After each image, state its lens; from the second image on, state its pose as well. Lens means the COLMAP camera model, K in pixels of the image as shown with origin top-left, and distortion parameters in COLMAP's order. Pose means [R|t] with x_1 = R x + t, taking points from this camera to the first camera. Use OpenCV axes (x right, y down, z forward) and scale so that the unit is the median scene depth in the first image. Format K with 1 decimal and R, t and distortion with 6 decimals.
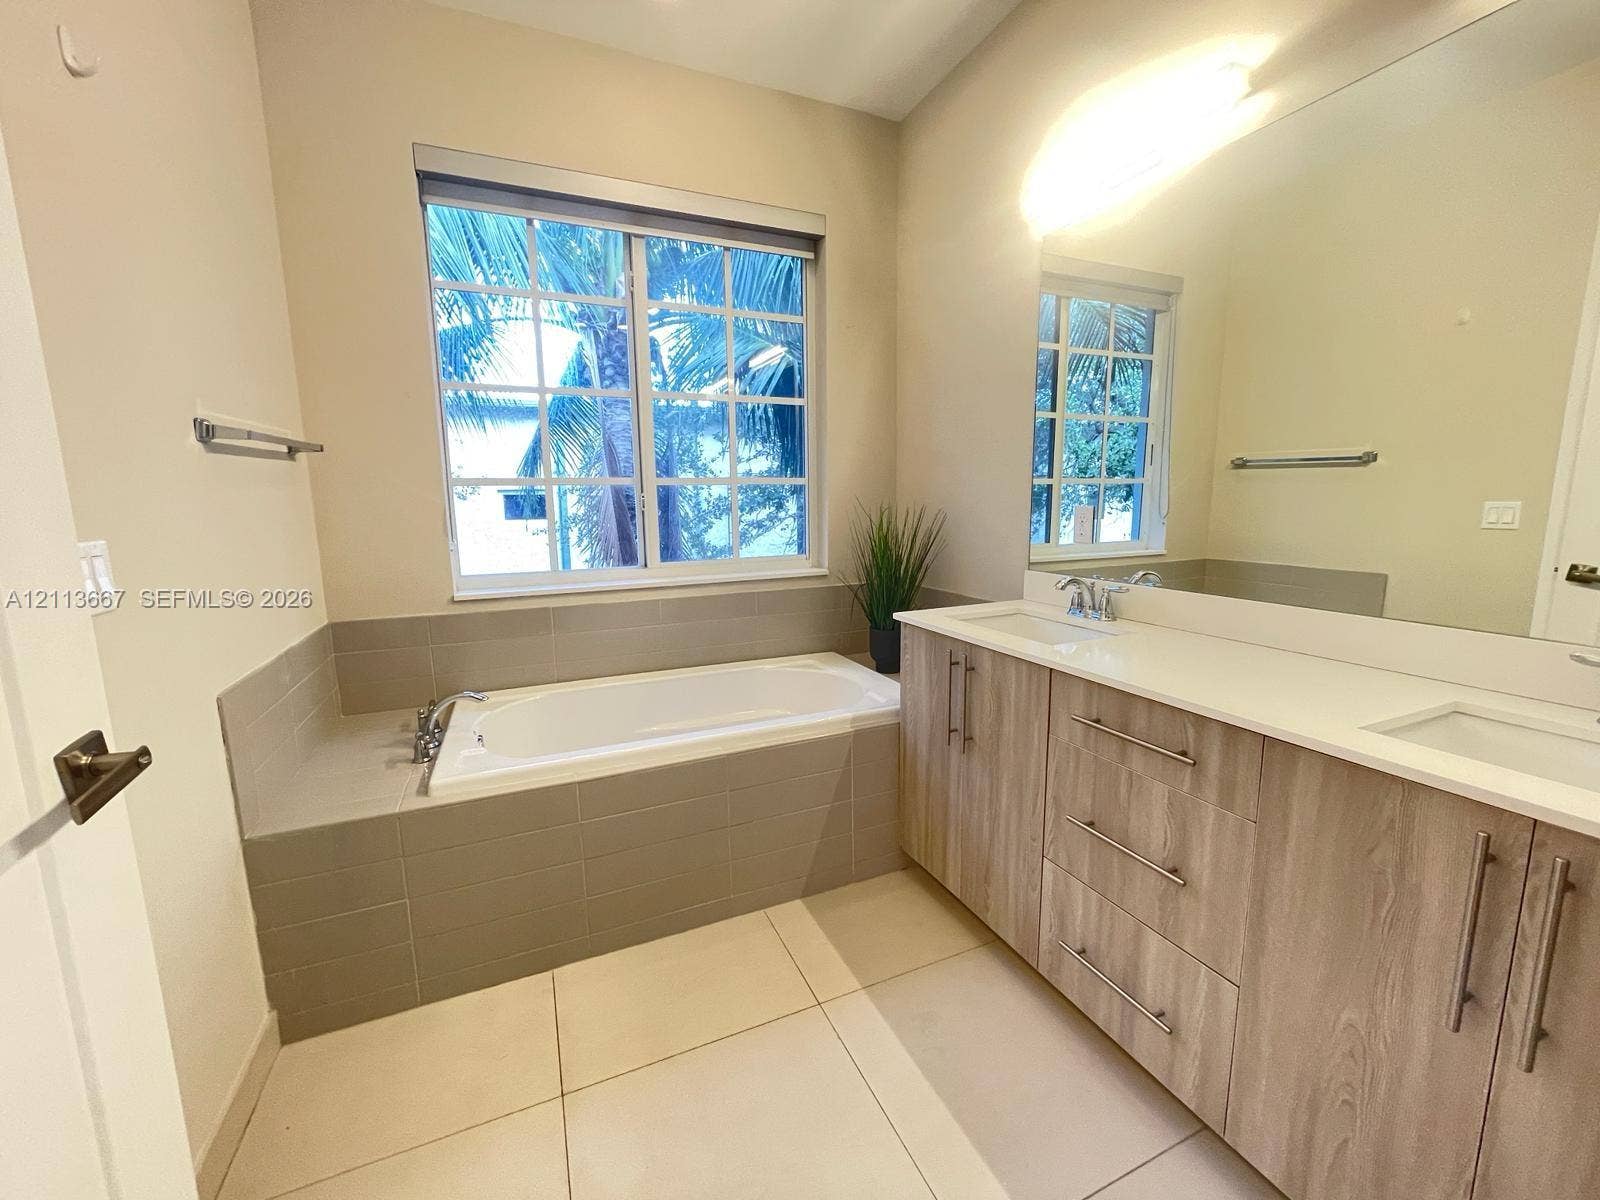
lens RADIAL K [[646.4, 0, 800.0], [0, 646.4, 600.0], [0, 0, 1]] dist [-0.001127, -0.000149]
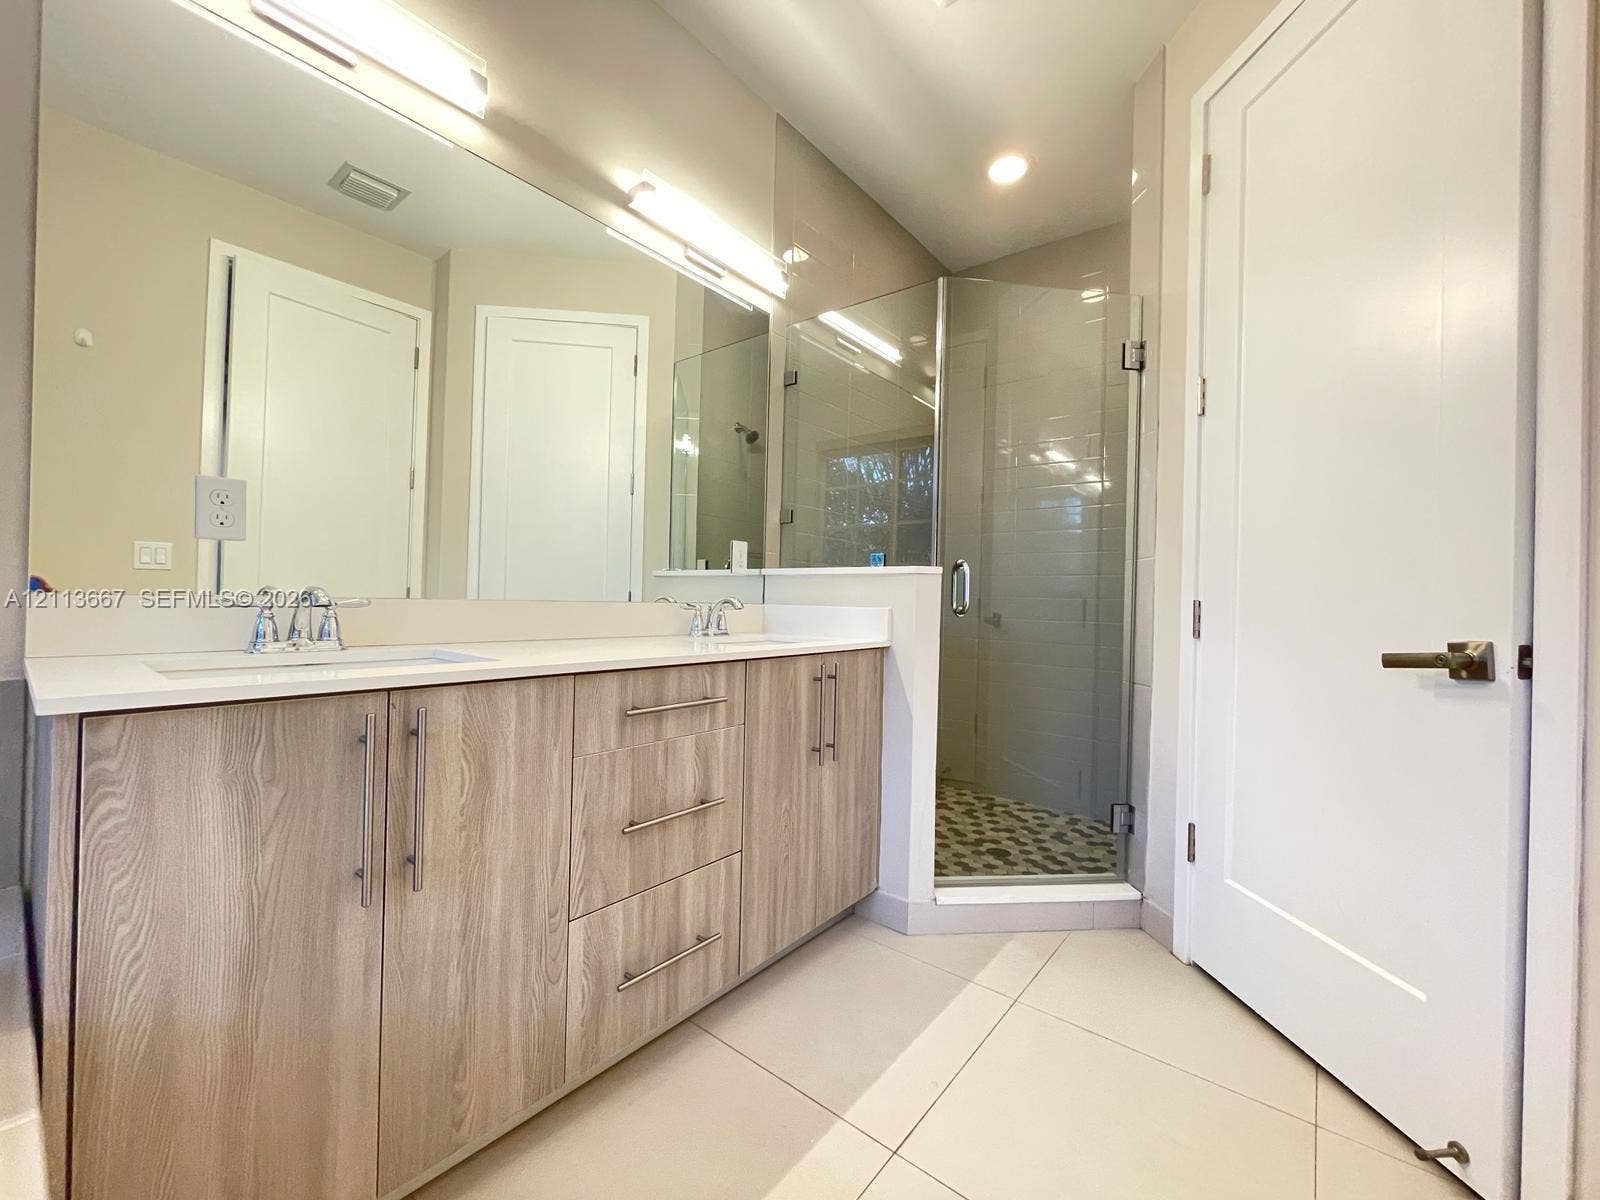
lens RADIAL K [[646.4, 0, 800.0], [0, 646.4, 600.0], [0, 0, 1]] dist [-0.001127, -0.000149]
pose [[-0.462949, -0.001309, 0.886384, -0.471632], [0.129886, 0.989104, 0.069298, -0.007450], [-0.876817, 0.147210, -0.457735, 1.121719]]
